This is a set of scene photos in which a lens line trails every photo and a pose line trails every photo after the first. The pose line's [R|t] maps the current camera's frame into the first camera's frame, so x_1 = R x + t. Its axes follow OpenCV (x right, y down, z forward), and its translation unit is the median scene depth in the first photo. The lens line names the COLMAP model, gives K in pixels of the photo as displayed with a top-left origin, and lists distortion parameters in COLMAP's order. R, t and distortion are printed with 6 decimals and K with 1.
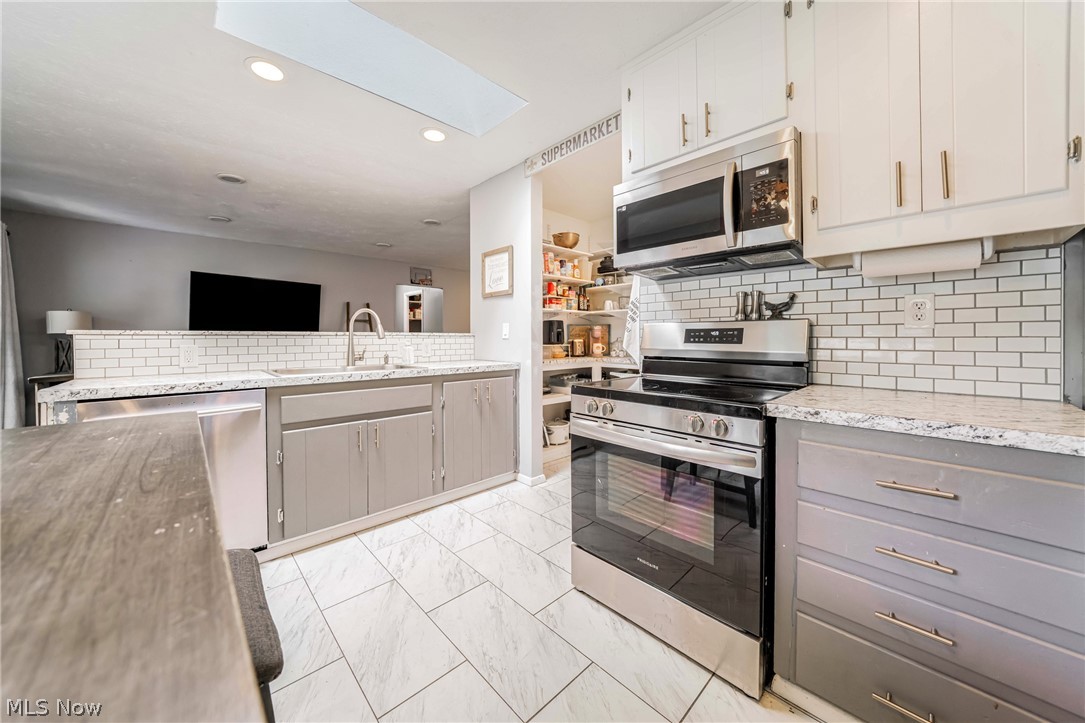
lens RADIAL K [[376.5, 0, 546.1], [0, 376.5, 340.6], [0, 0, 1]] dist [-0.015321, 0.001832]
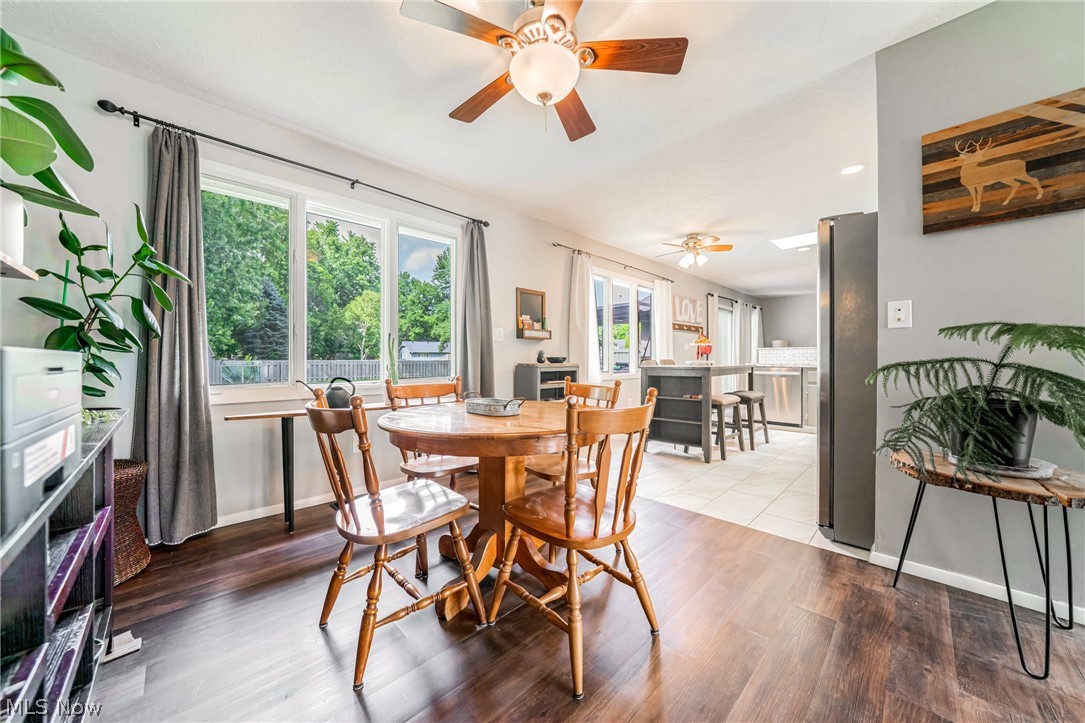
lens RADIAL K [[376.5, 0, 541.7], [0, 376.5, 358.5], [0, 0, 1]] dist [-0.015321, 0.001832]
pose [[0.005021, -0.000544, -0.999987, 1.169204], [-0.003920, 0.999992, -0.000564, 0.039769], [0.999980, 0.003922, 0.005018, -0.547338]]
